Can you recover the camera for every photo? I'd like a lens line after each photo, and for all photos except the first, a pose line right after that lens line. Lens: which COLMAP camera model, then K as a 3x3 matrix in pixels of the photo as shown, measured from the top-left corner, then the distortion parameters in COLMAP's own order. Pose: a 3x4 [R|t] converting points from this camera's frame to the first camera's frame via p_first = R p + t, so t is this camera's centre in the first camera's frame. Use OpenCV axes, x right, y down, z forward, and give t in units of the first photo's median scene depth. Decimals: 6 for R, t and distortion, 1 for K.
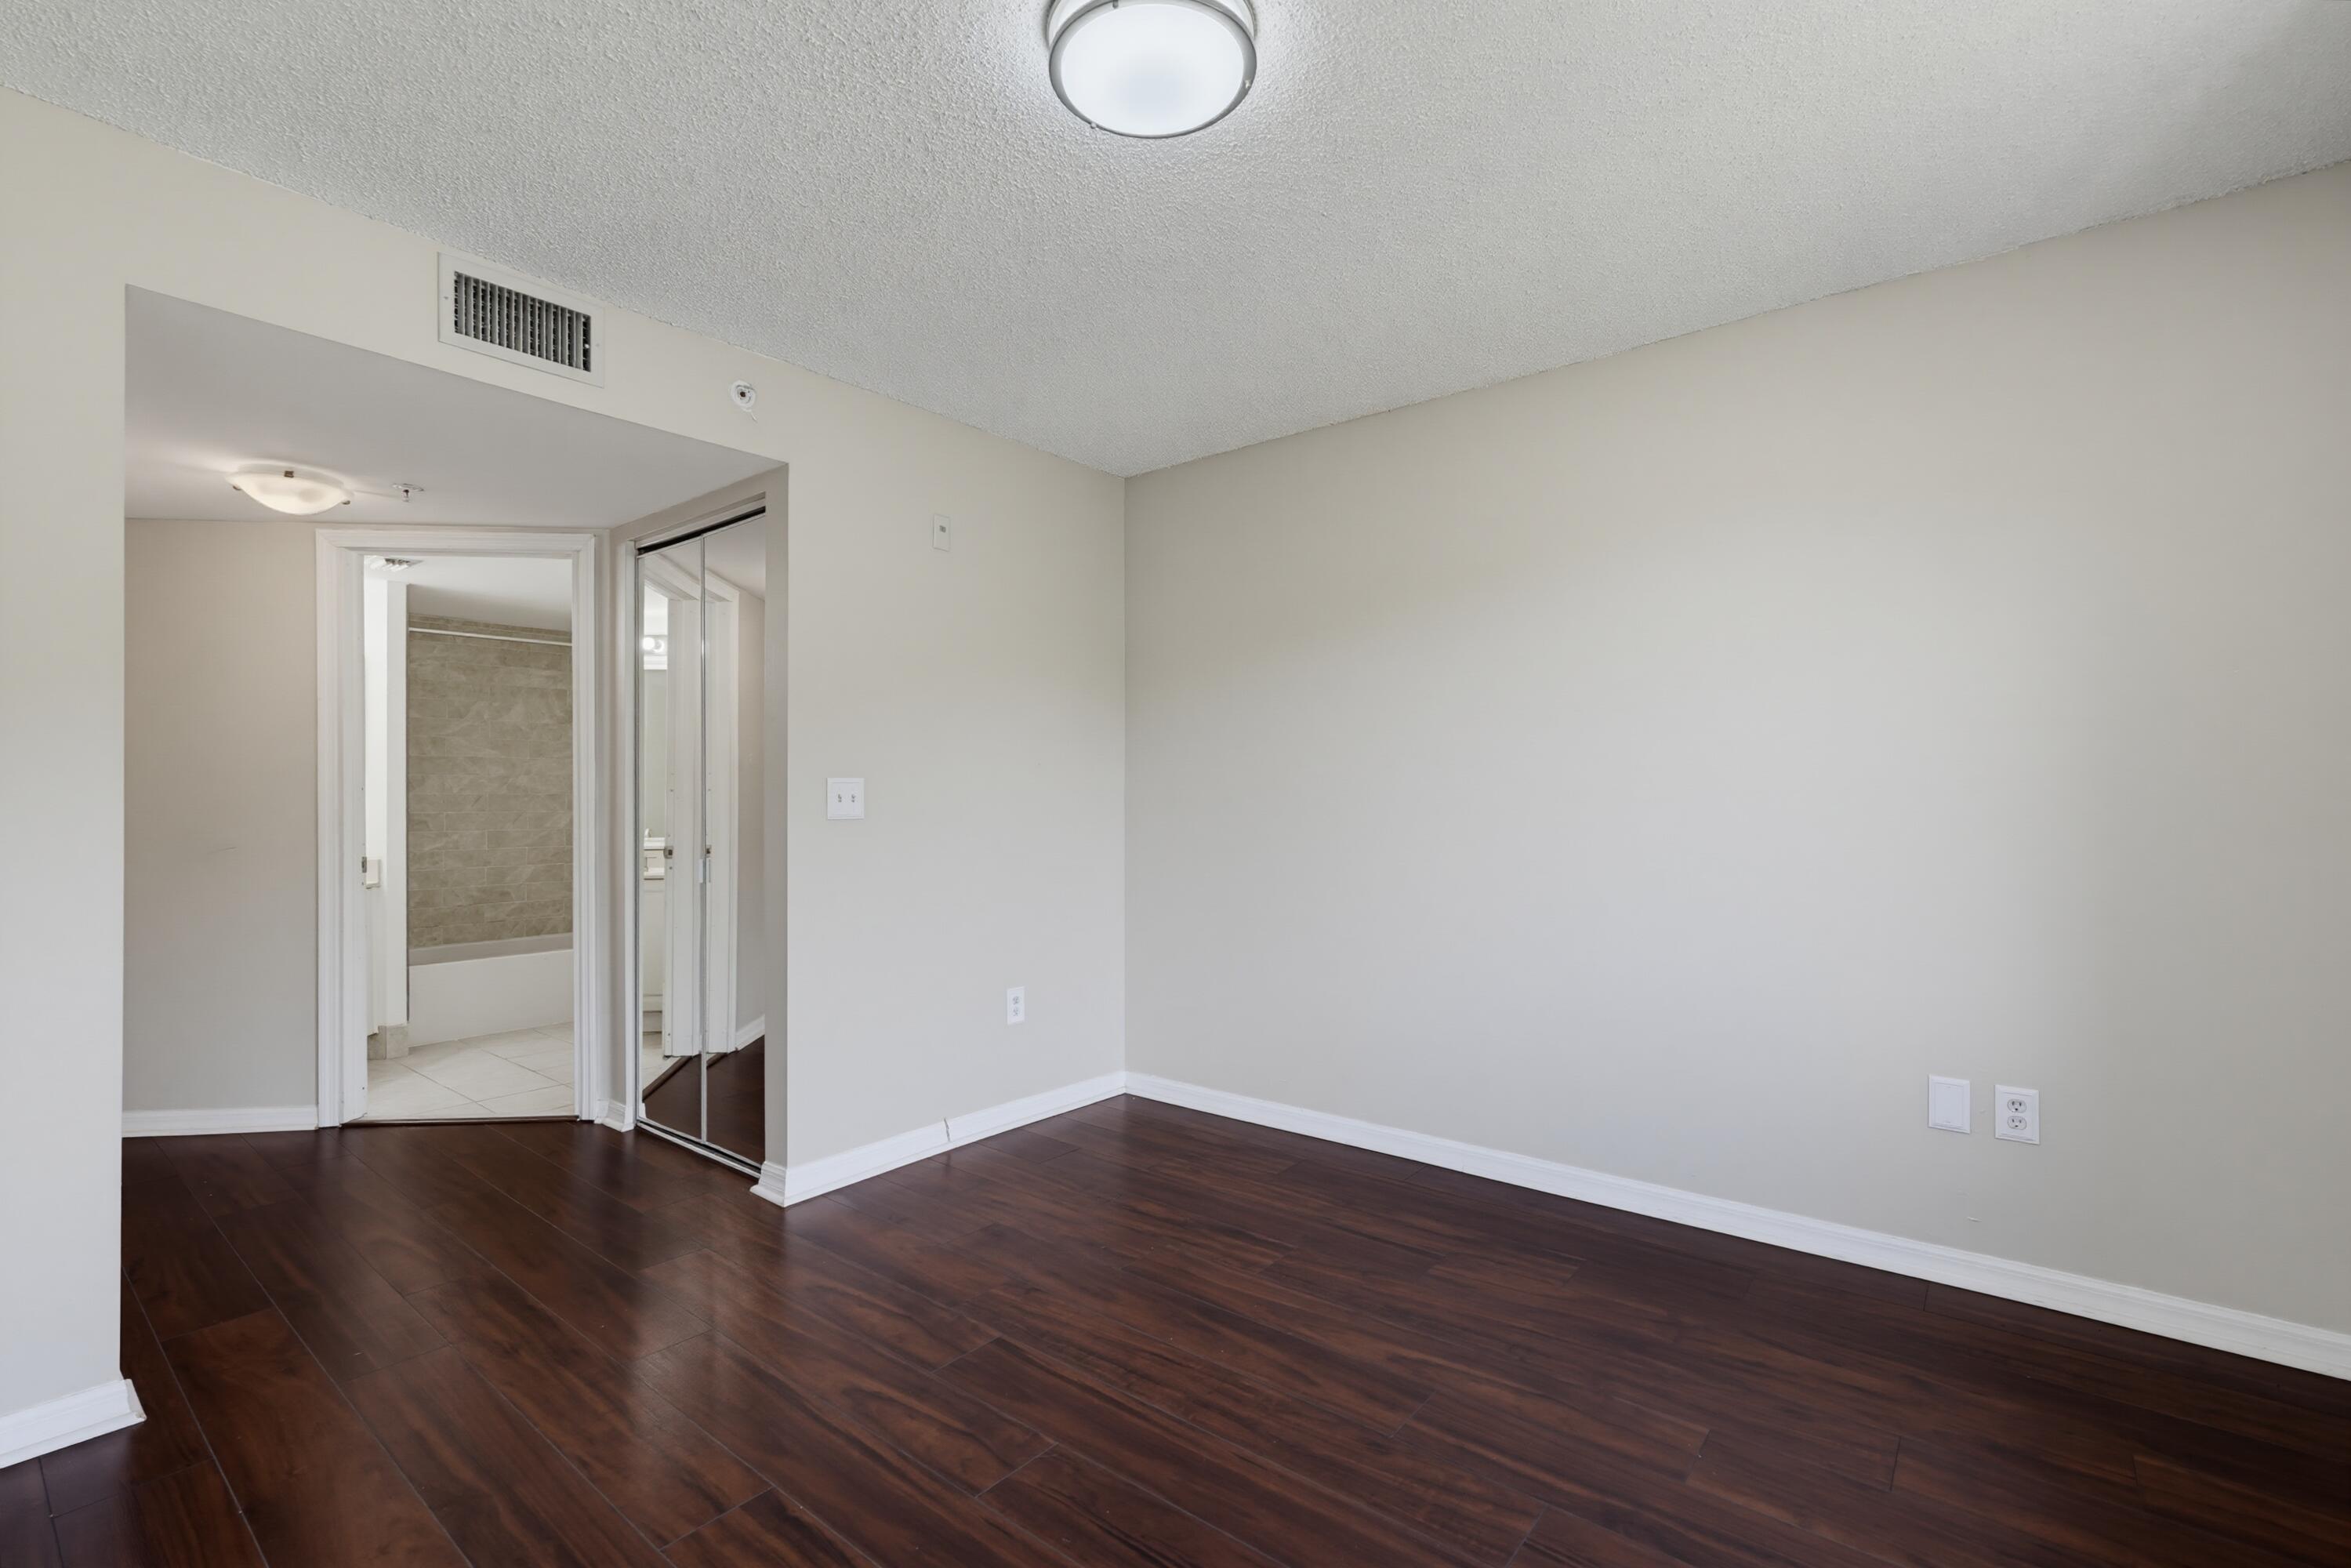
lens RADIAL K [[1100.8, 0, 1175.5], [0, 1100.8, 784.0], [0, 0, 1]] dist [-0.002793, -0.000242]
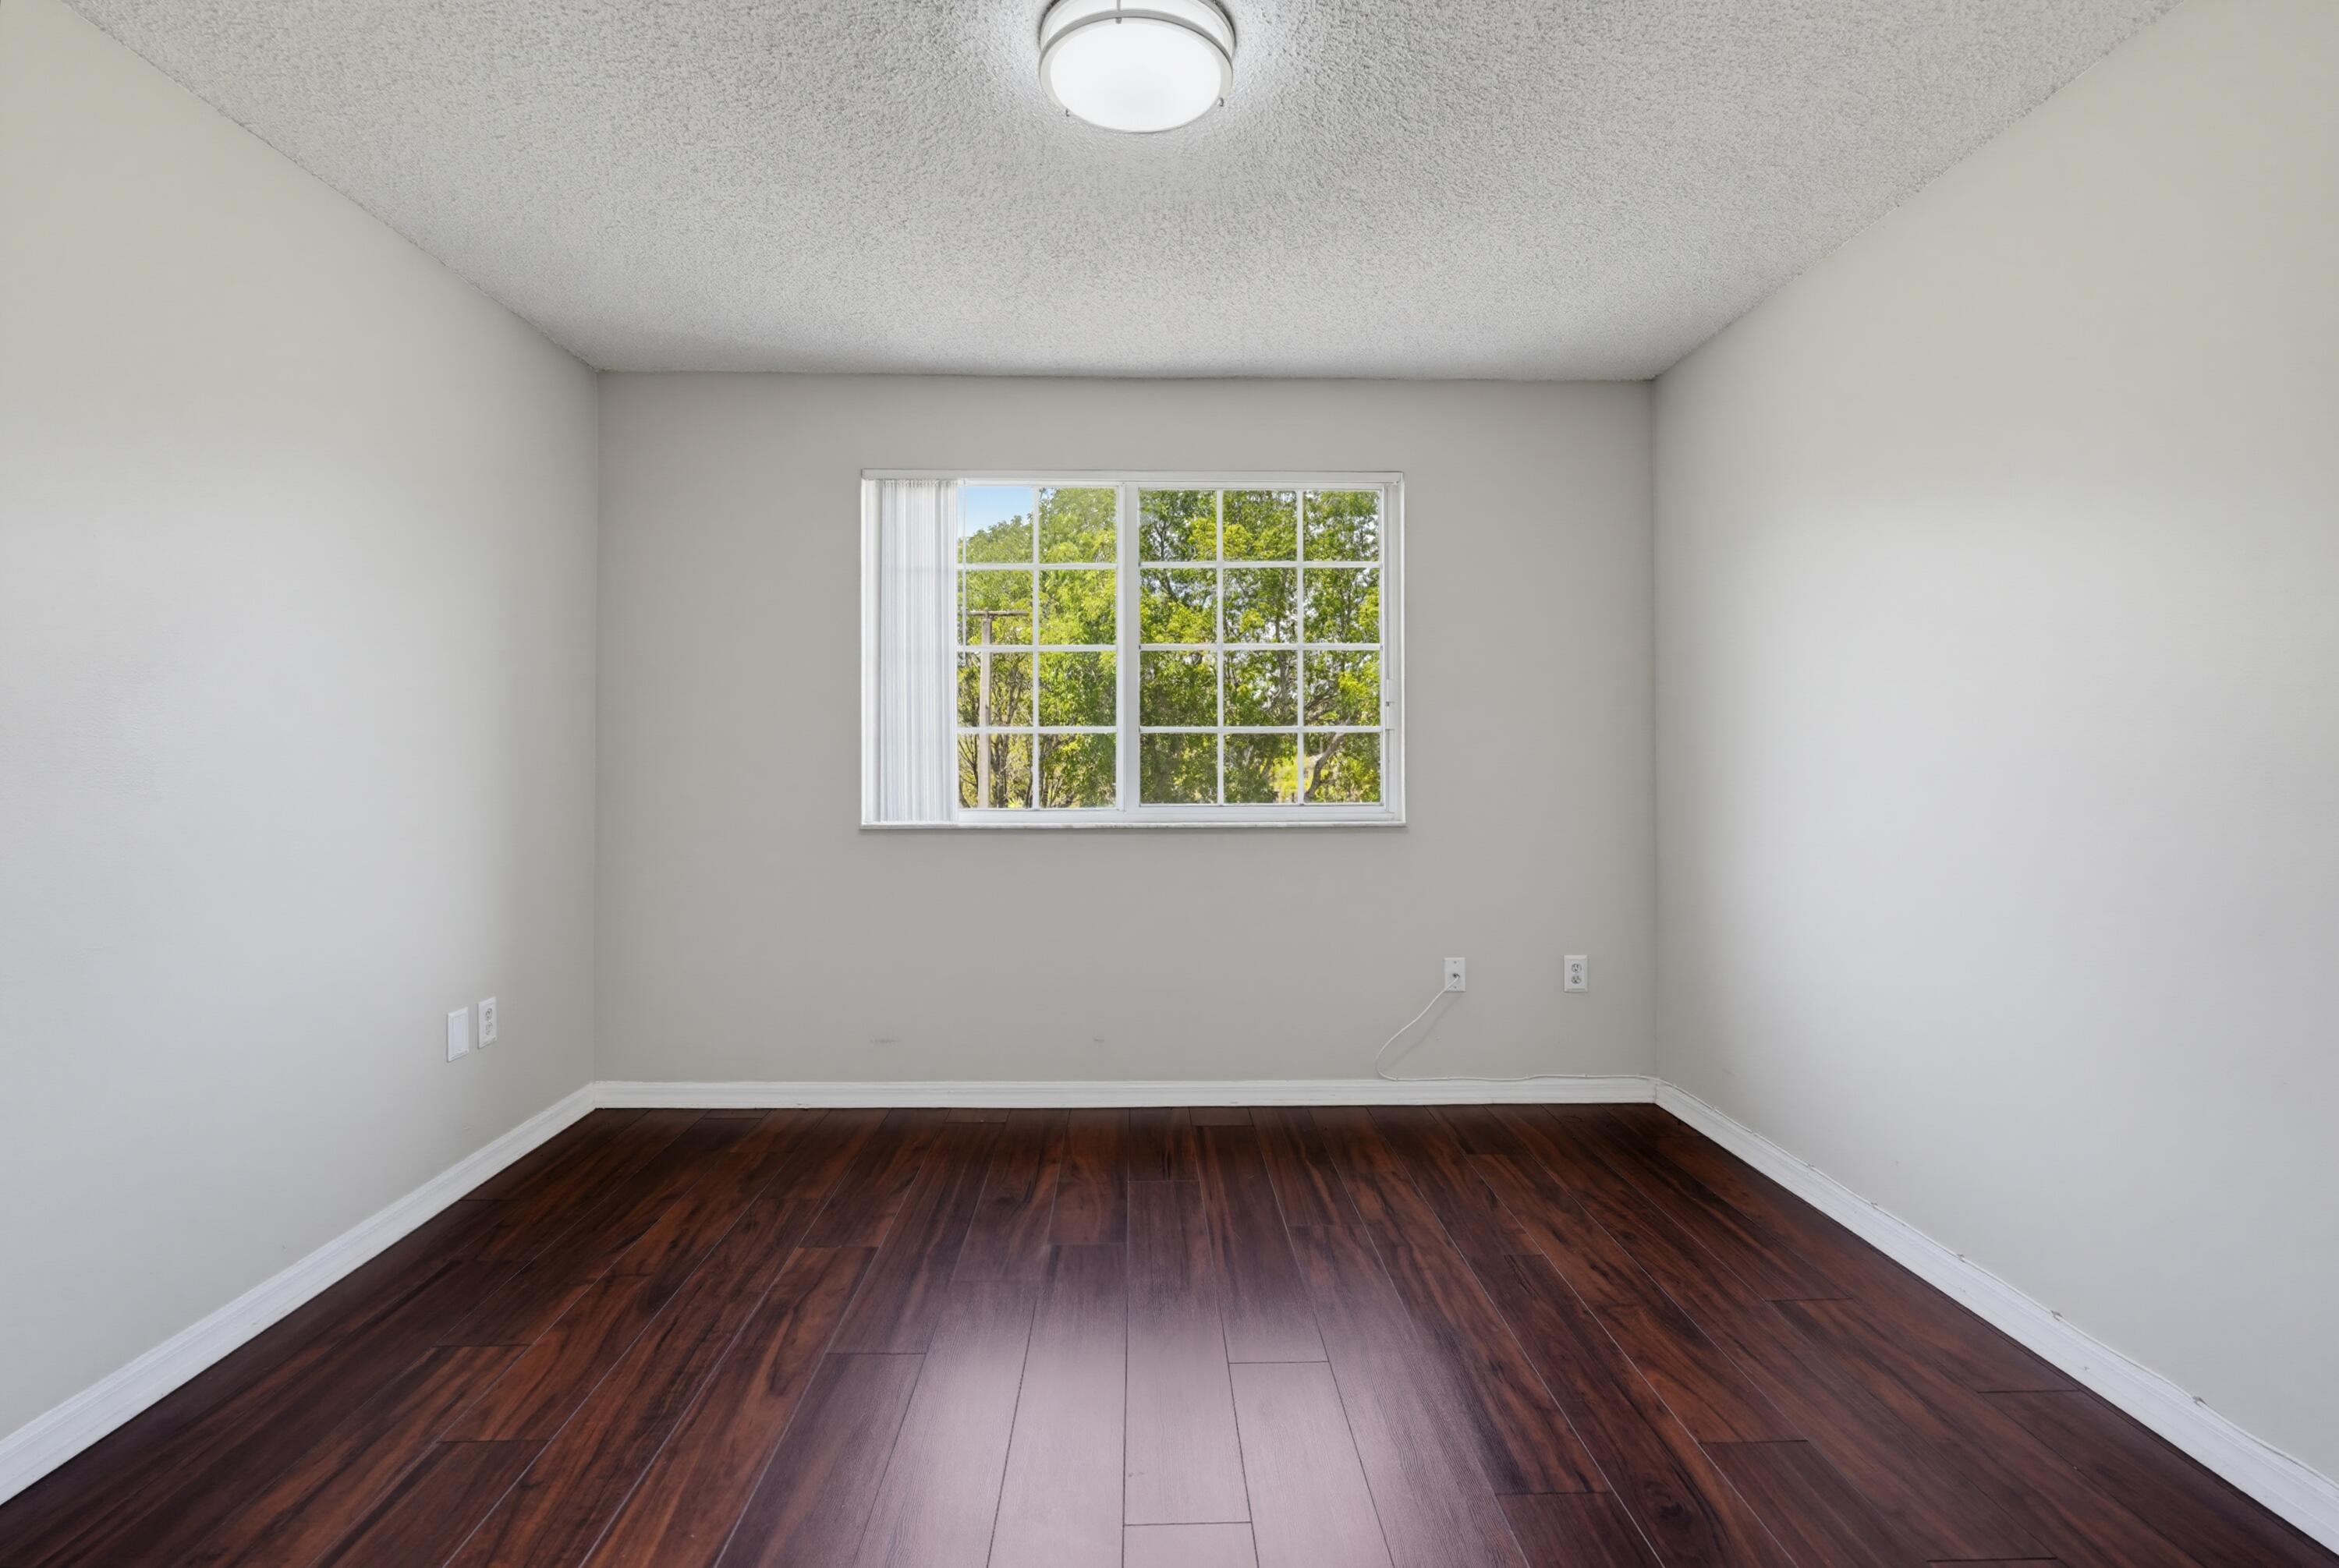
lens RADIAL K [[1020.5, 0, 1168.5], [0, 1020.5, 748.9], [0, 0, 1]] dist [-0.001029, 0.000012]
pose [[-0.641388, -0.000794, 0.767216, -0.628305], [-0.002265, 0.999997, -0.000859, 0.001495], [-0.767213, -0.002289, -0.641388, 1.268452]]
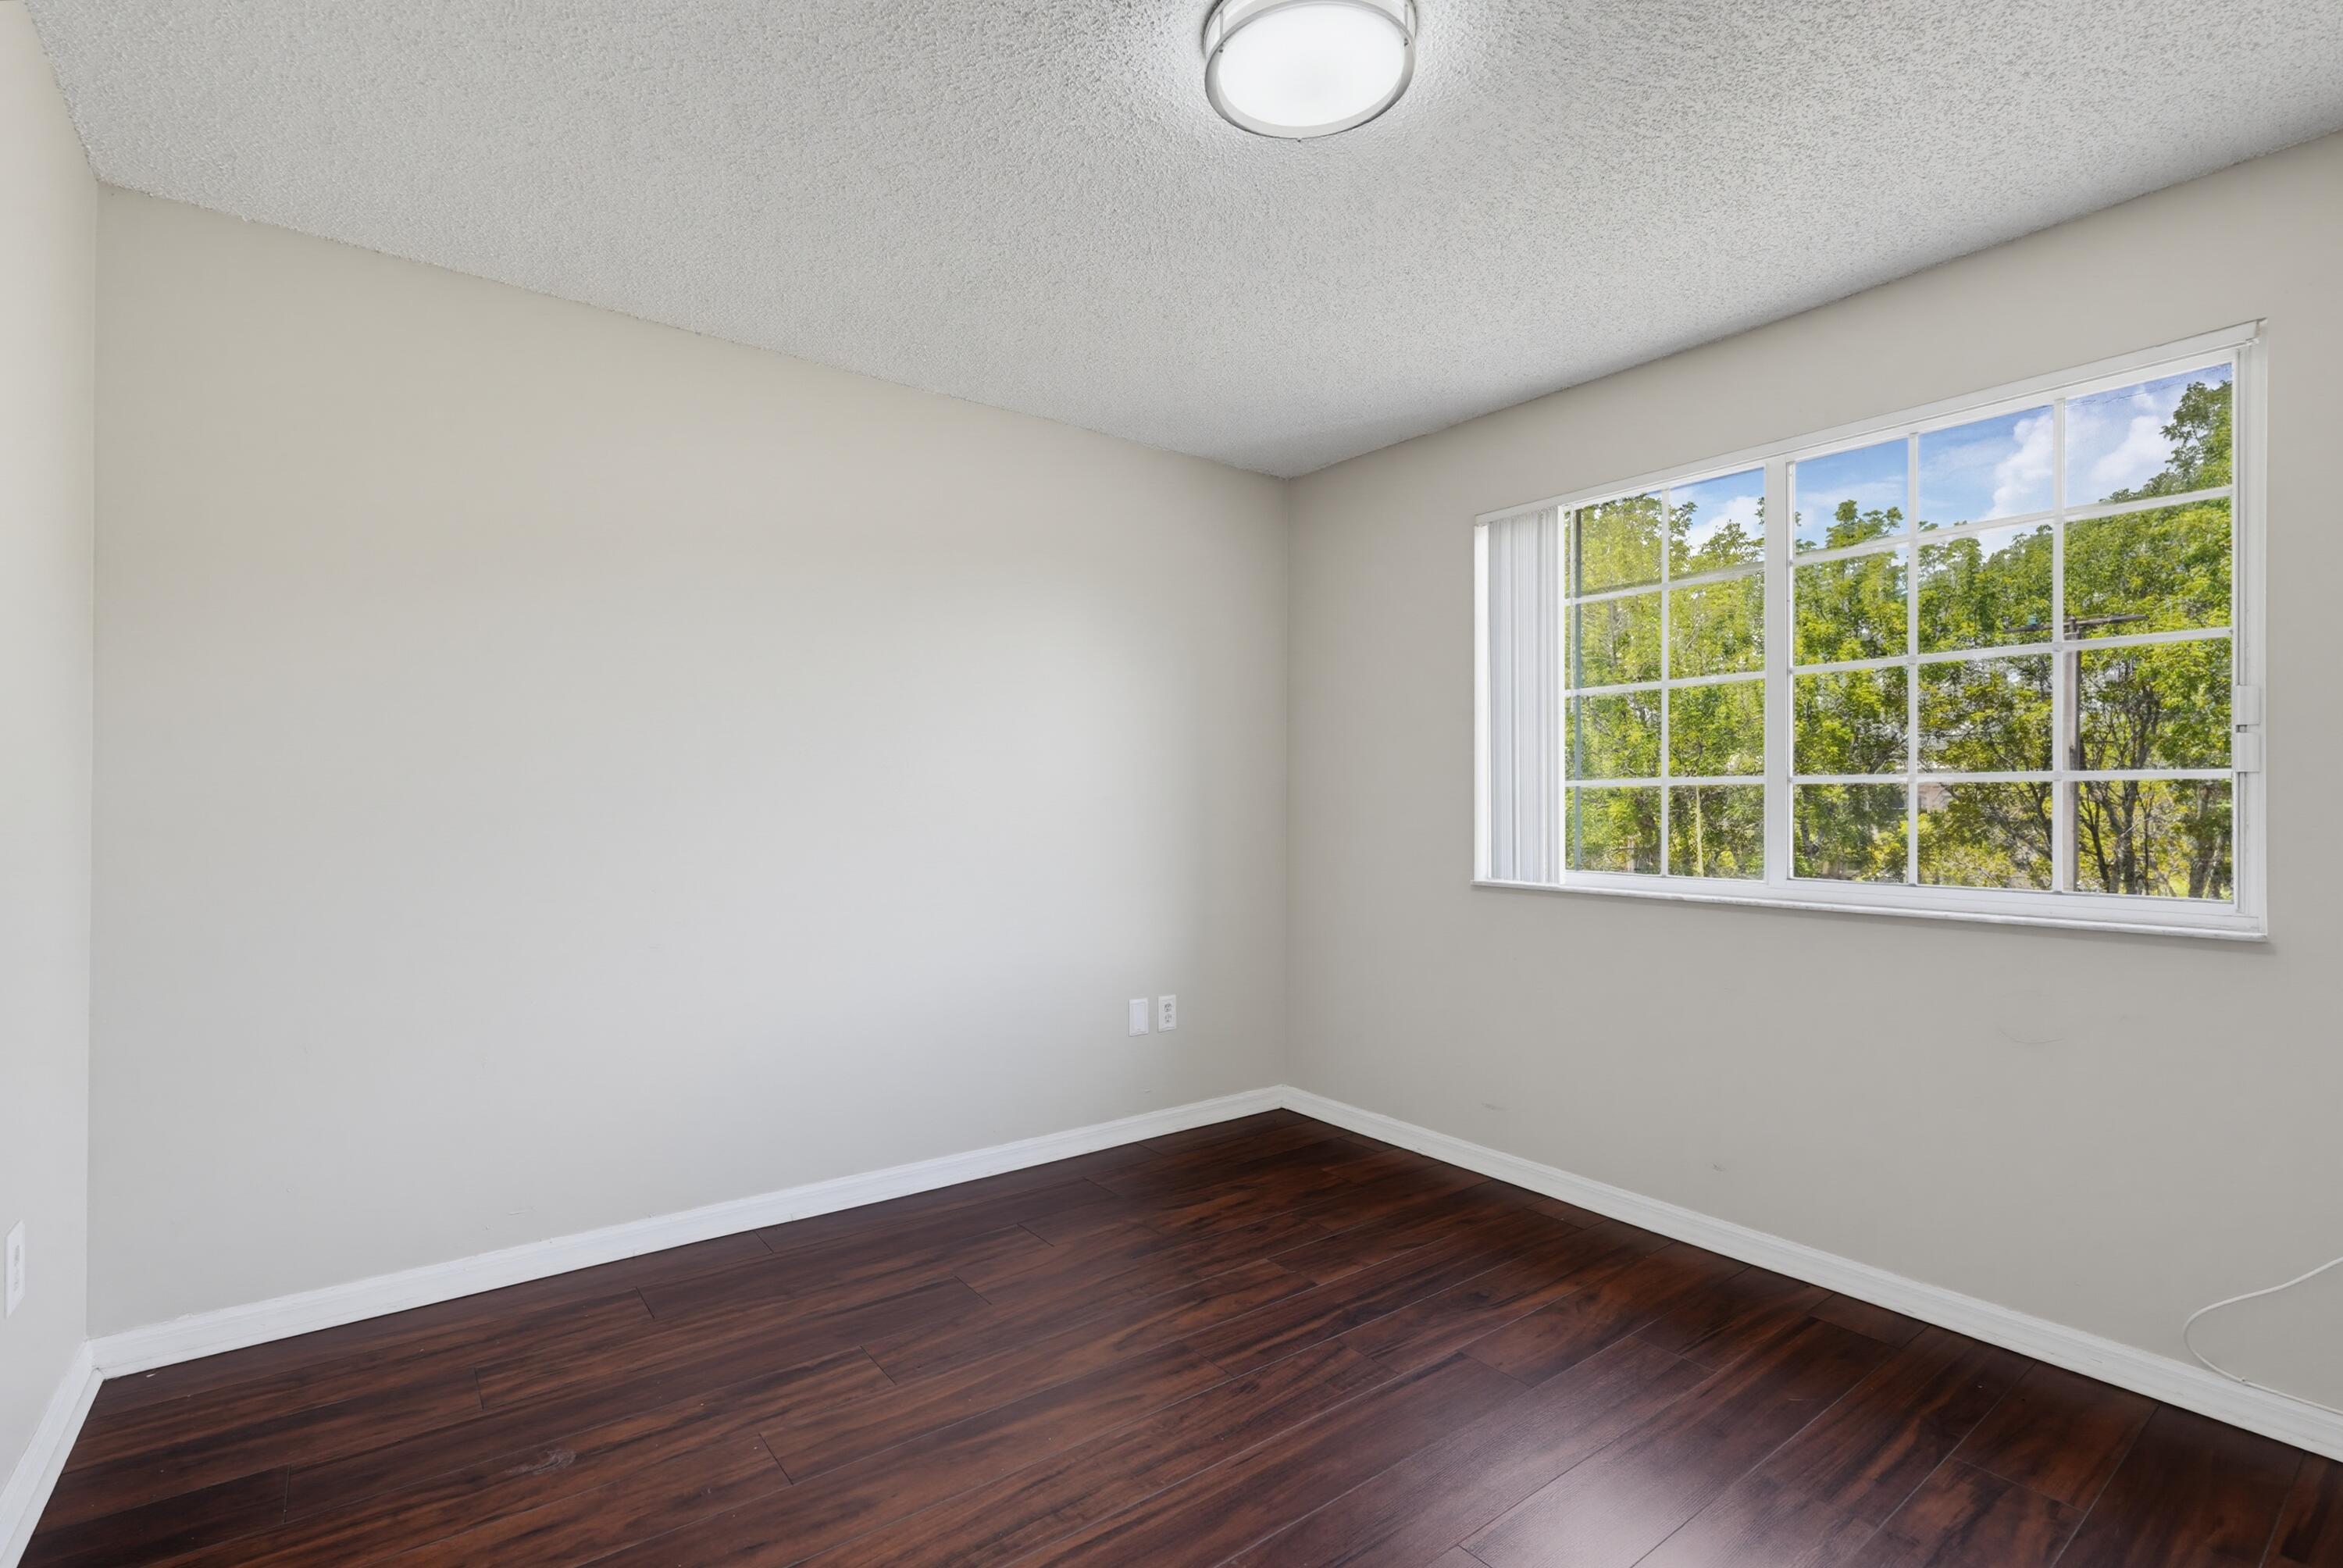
lens RADIAL K [[1071.3, 0, 1197.2], [0, 1071.3, 791.0], [0, 0, 1]] dist [-0.046665, 0.034095]
pose [[0.219179, 0.008690, 0.975646, -0.766069], [-0.008593, 0.999939, -0.006976, -0.001225], [-0.975647, -0.006855, 0.219240, 0.700332]]
